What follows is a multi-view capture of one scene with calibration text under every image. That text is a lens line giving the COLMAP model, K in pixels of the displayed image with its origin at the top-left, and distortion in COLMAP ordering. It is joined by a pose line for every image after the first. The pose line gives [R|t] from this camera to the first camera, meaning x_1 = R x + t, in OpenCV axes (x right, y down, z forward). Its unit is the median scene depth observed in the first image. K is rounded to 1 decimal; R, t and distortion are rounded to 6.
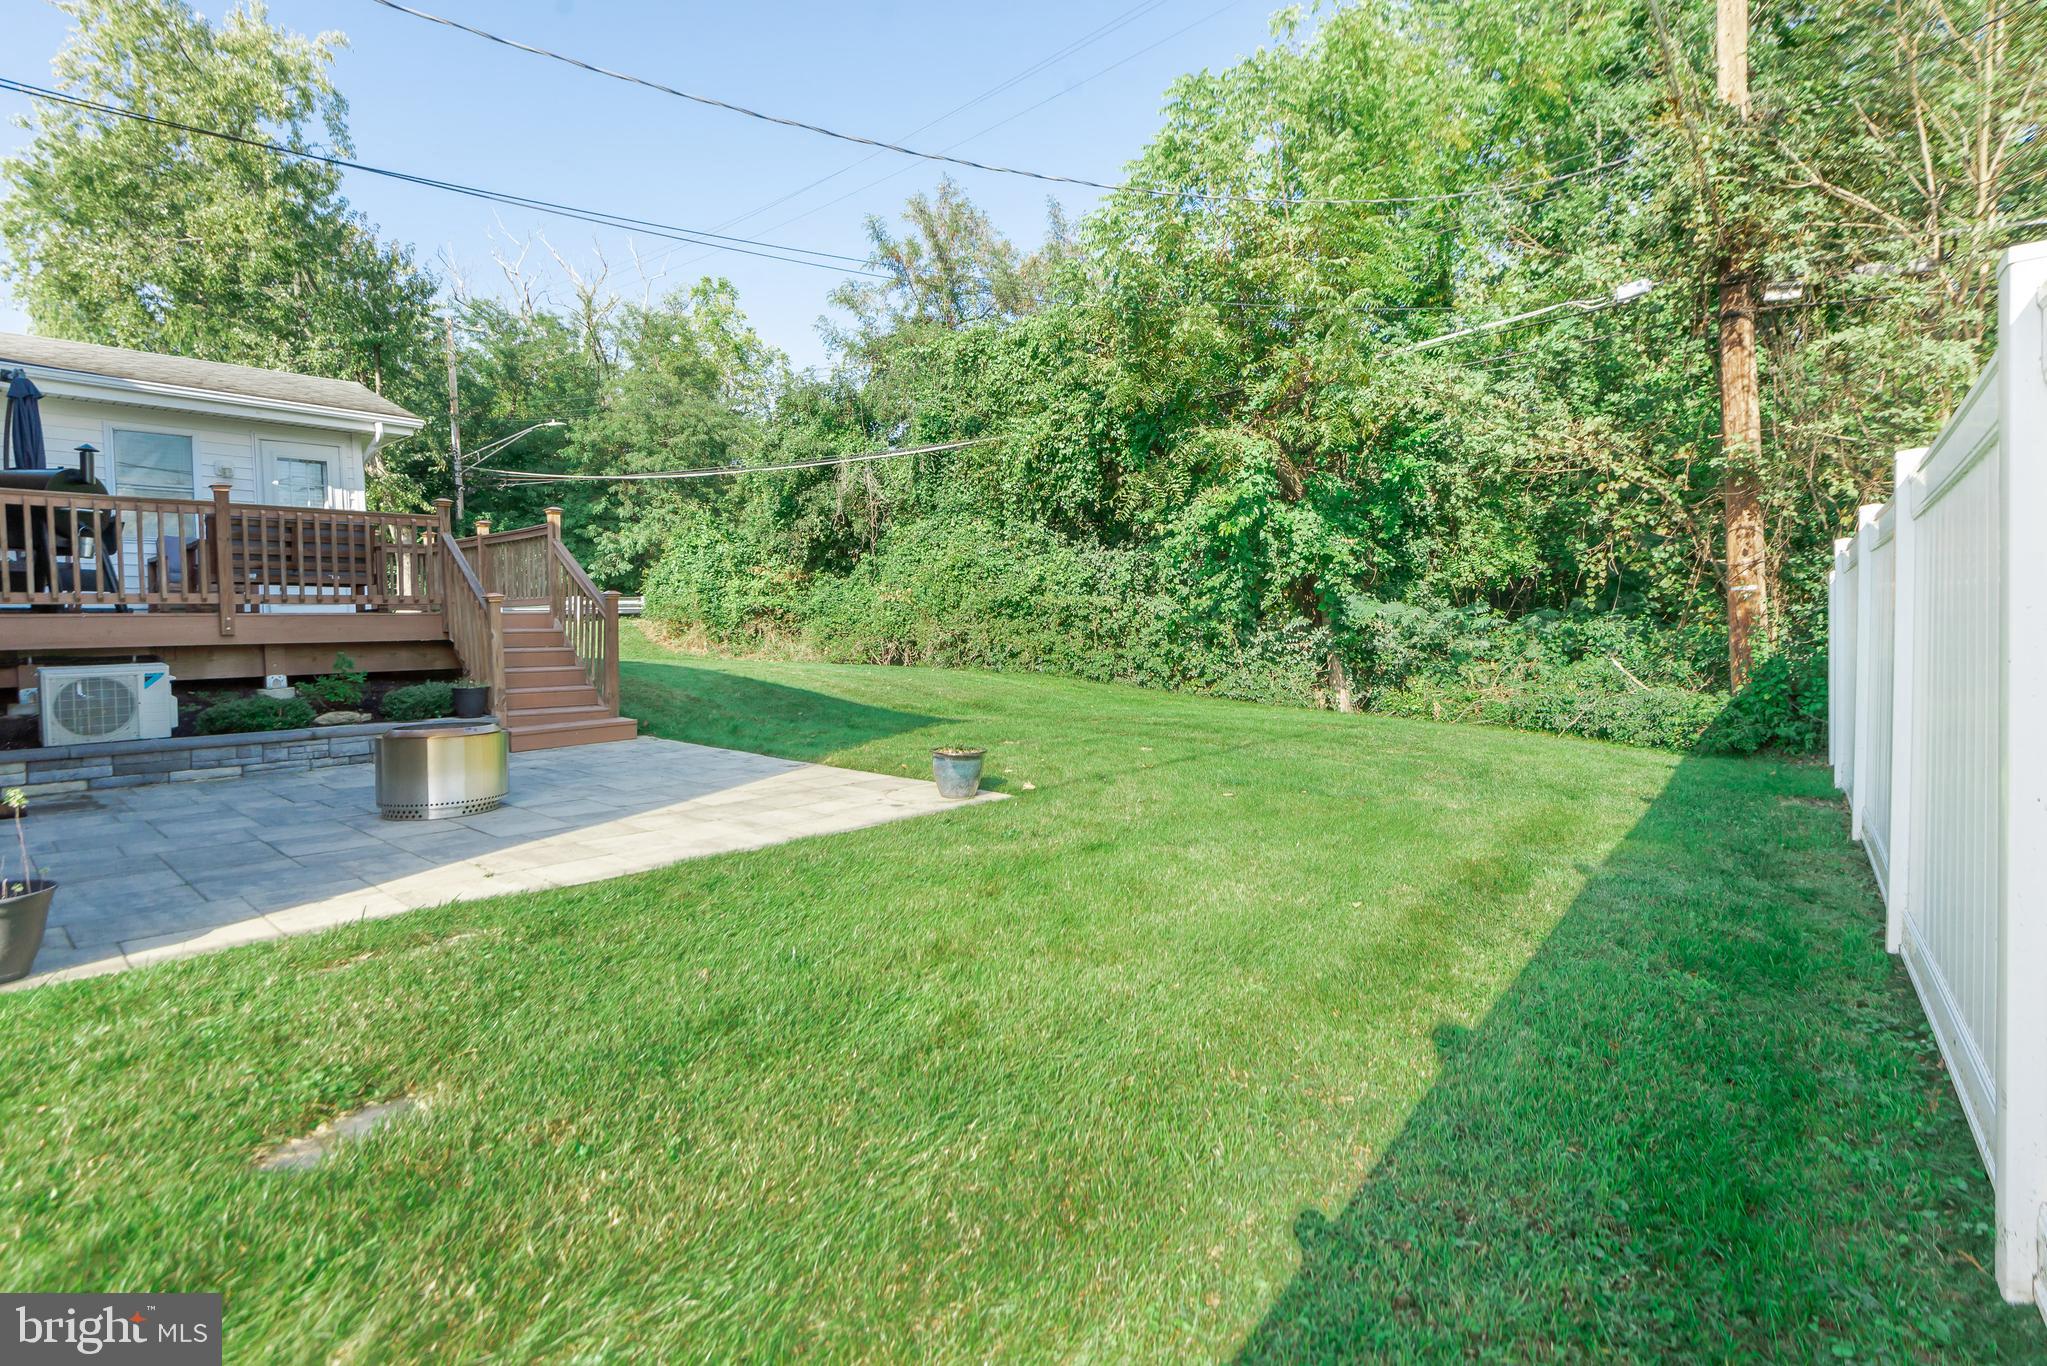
lens RADIAL K [[950.5, 0, 1019.0], [0, 950.5, 642.6], [0, 0, 1]] dist [-0.002581, -0.005572]
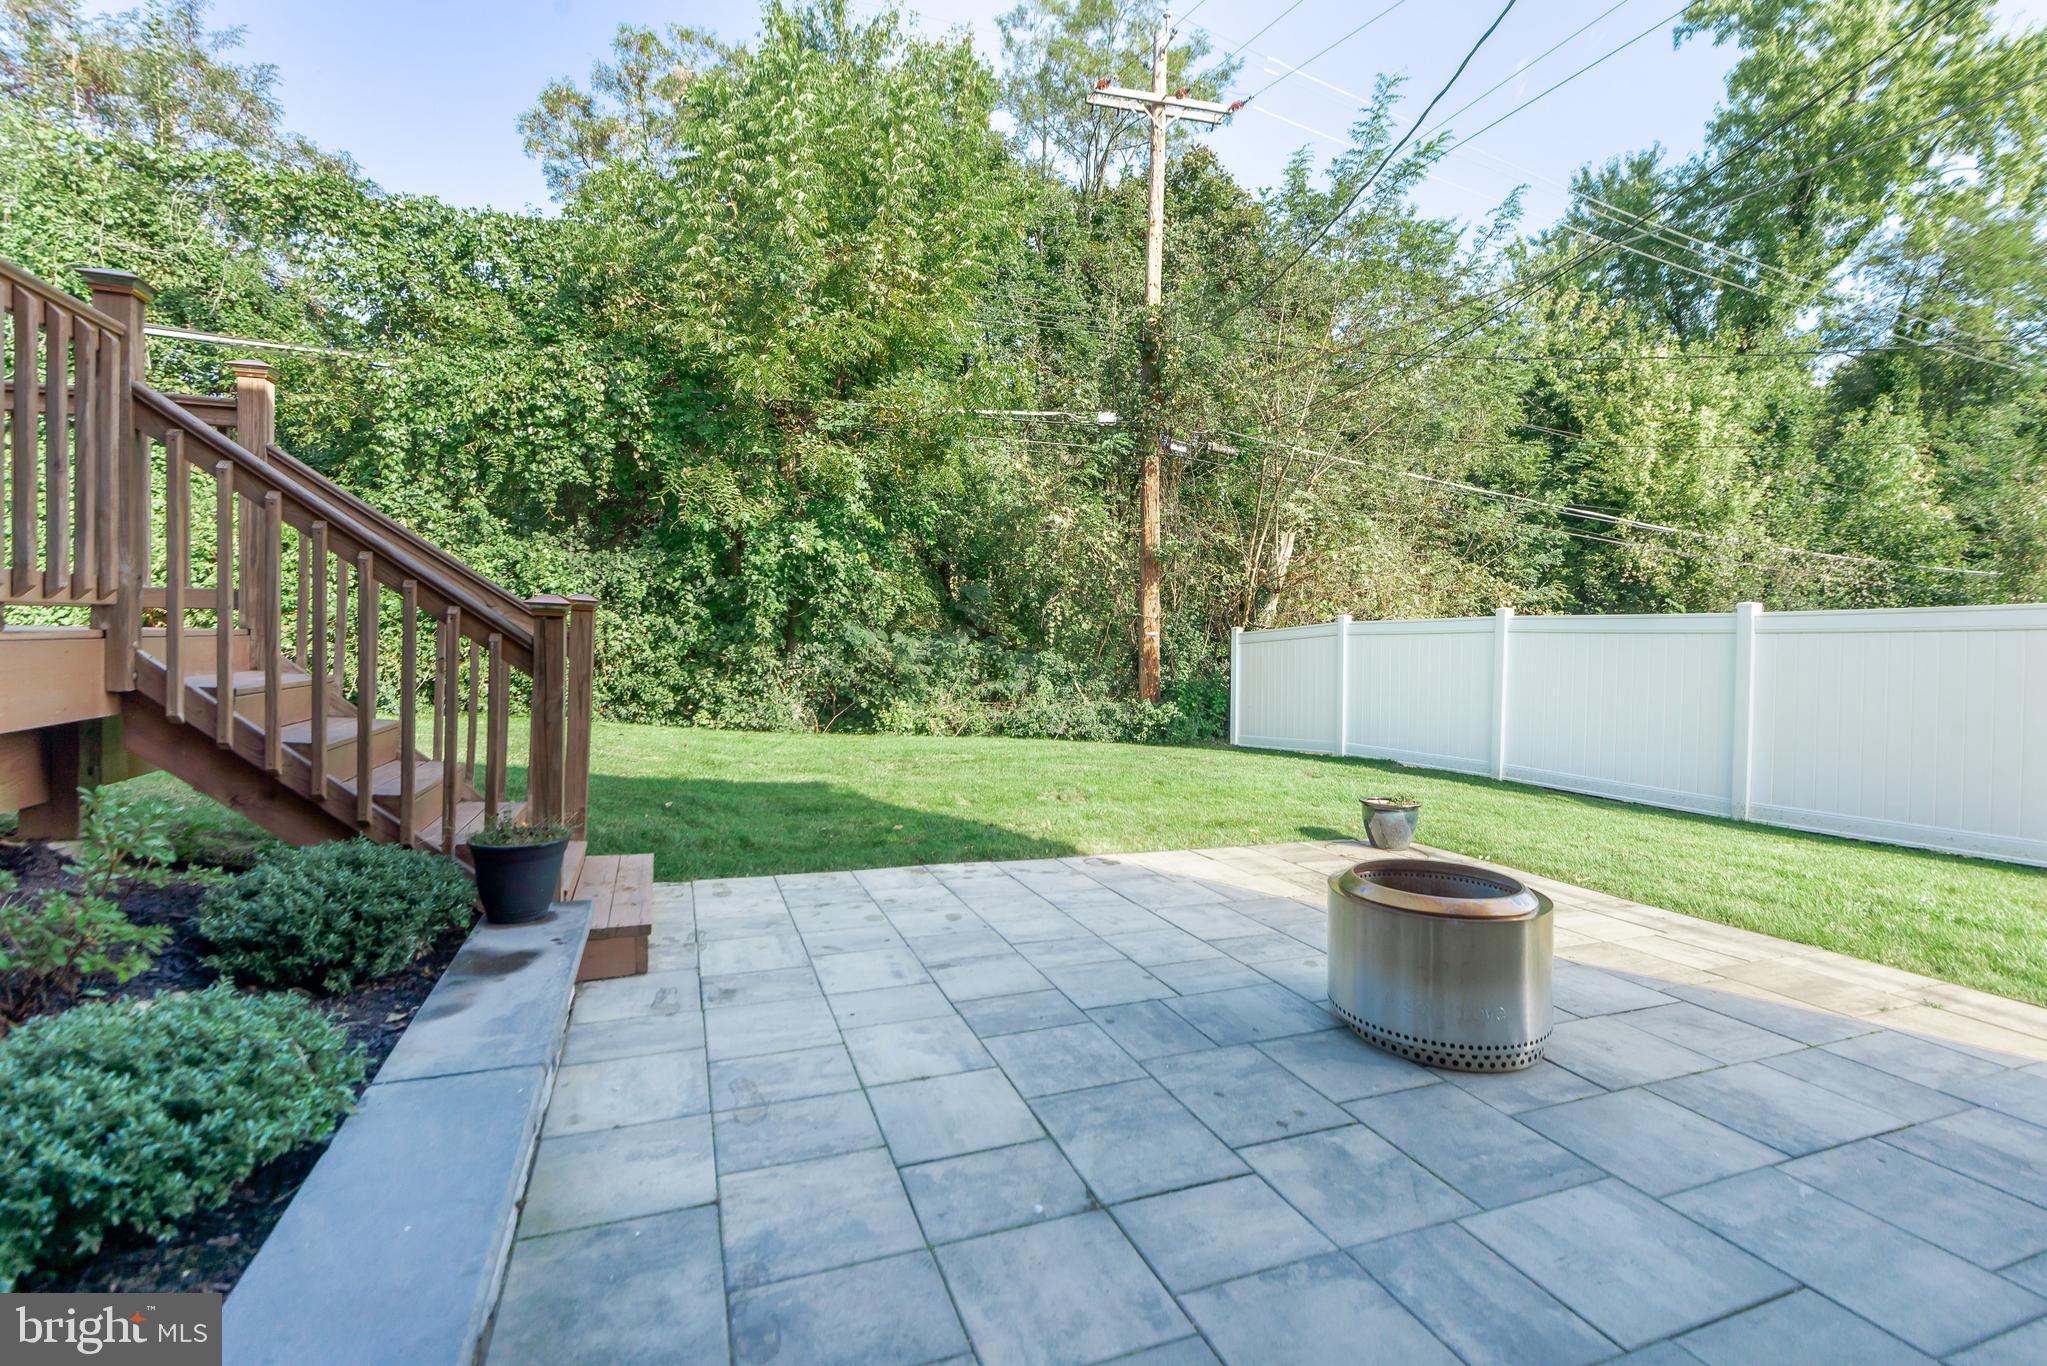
lens RADIAL K [[930.0, 0, 1015.3], [0, 930.0, 676.9], [0, 0, 1]] dist [0.002521, -0.000756]
pose [[0.479348, -0.021721, 0.877356, -0.270219], [-0.000682, 0.999684, 0.025122, -0.009138], [-0.877625, -0.012641, 0.479182, 0.214989]]
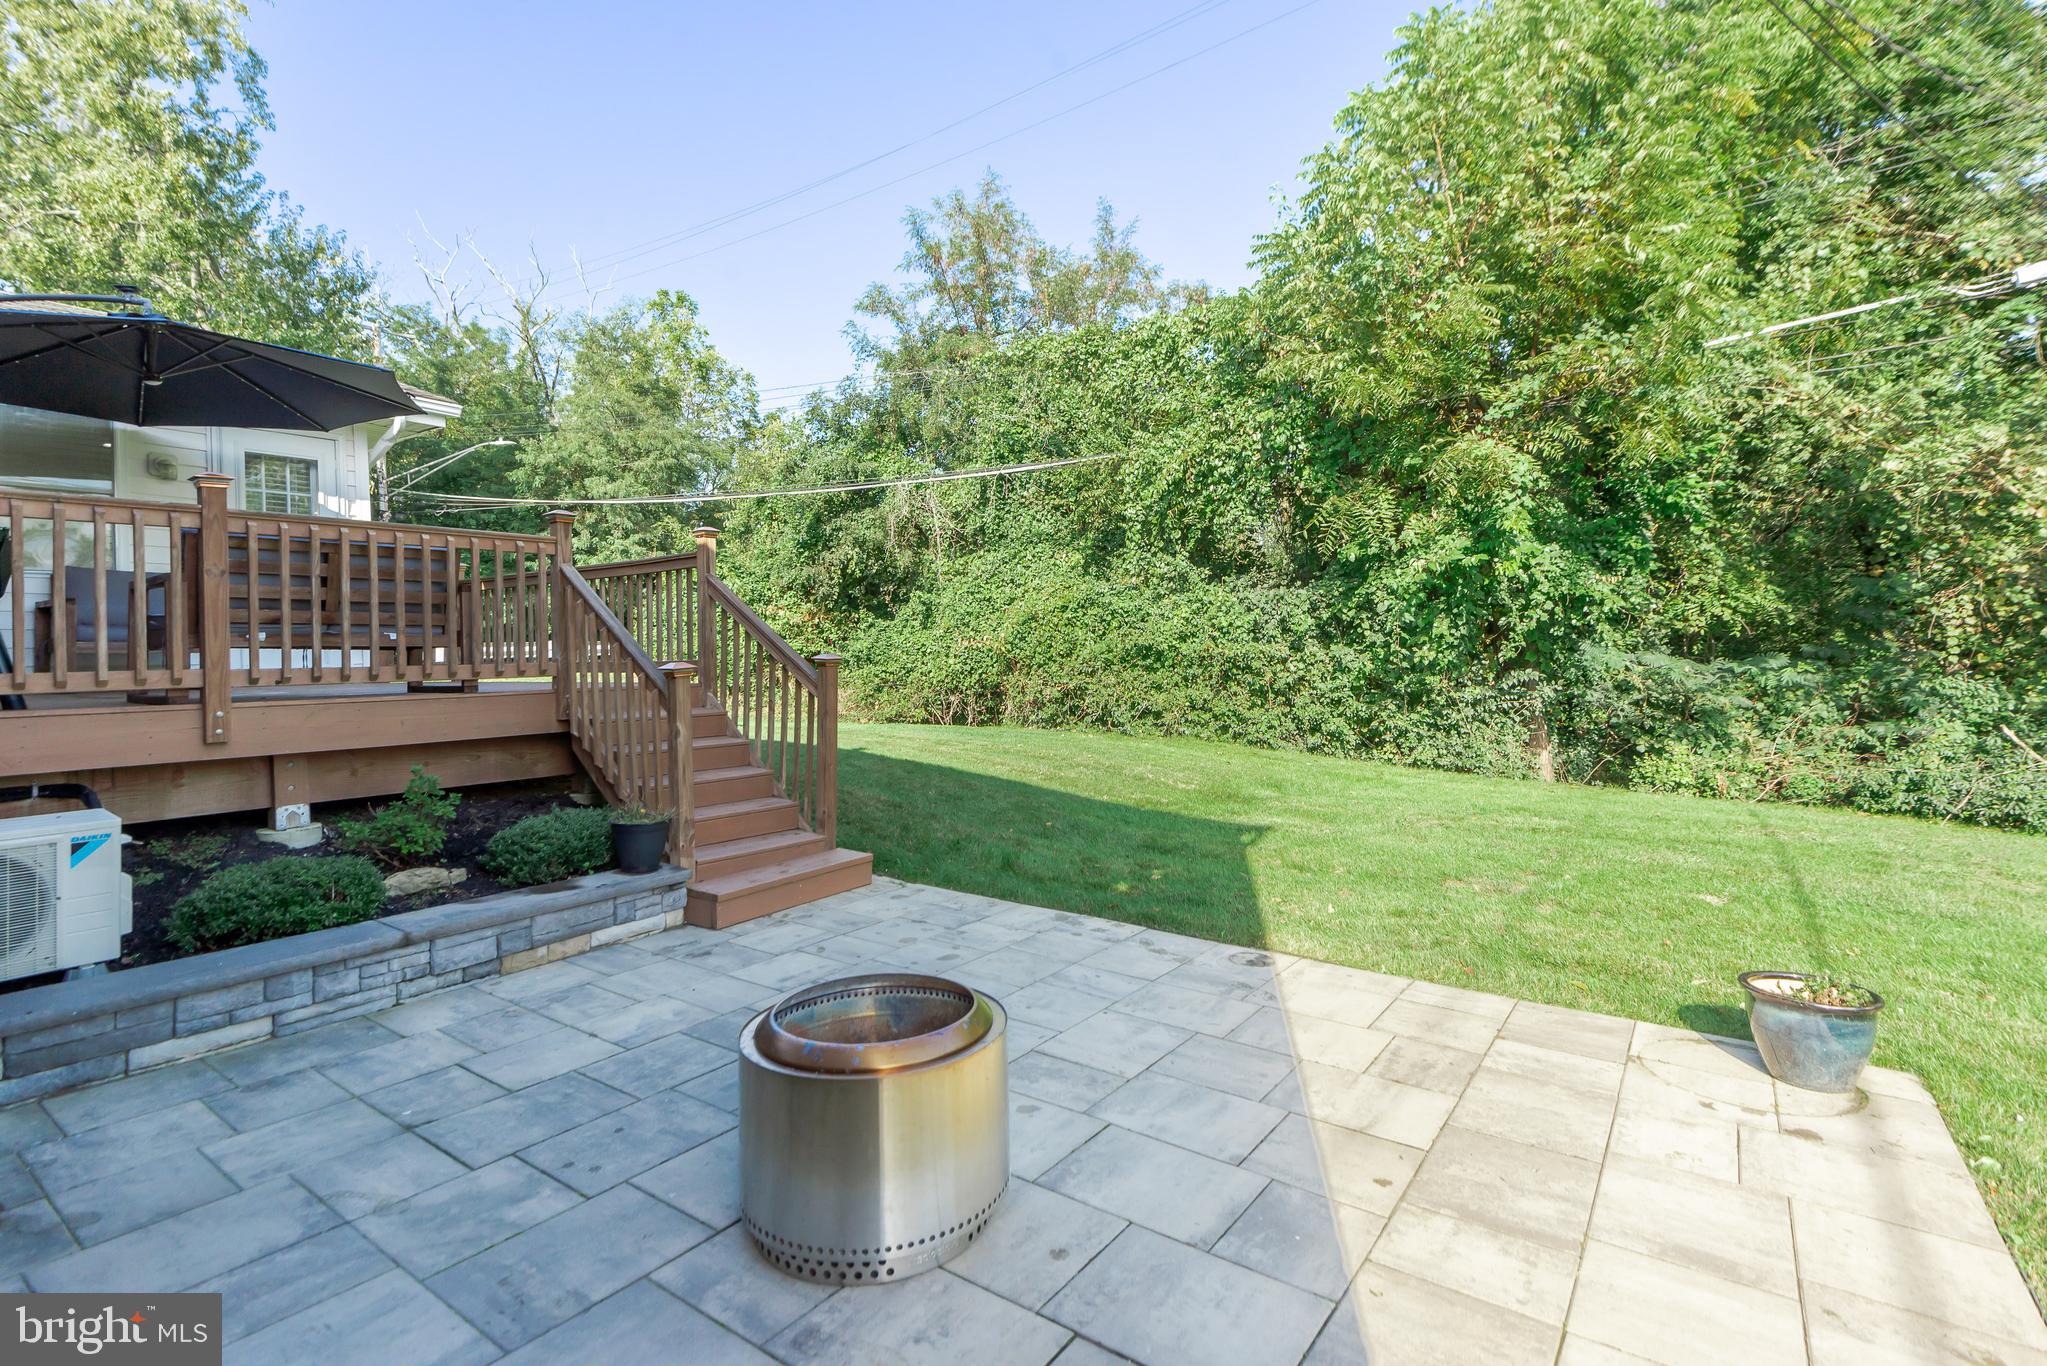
lens RADIAL K [[959.5, 0, 1024.1], [0, 959.5, 636.3], [0, 0, 1]] dist [0.003648, -0.000630]
pose [[0.996422, -0.002845, 0.084467, -0.126848], [0.006554, 0.999024, -0.043670, -0.013389], [-0.084261, 0.044068, 0.995469, 0.121312]]
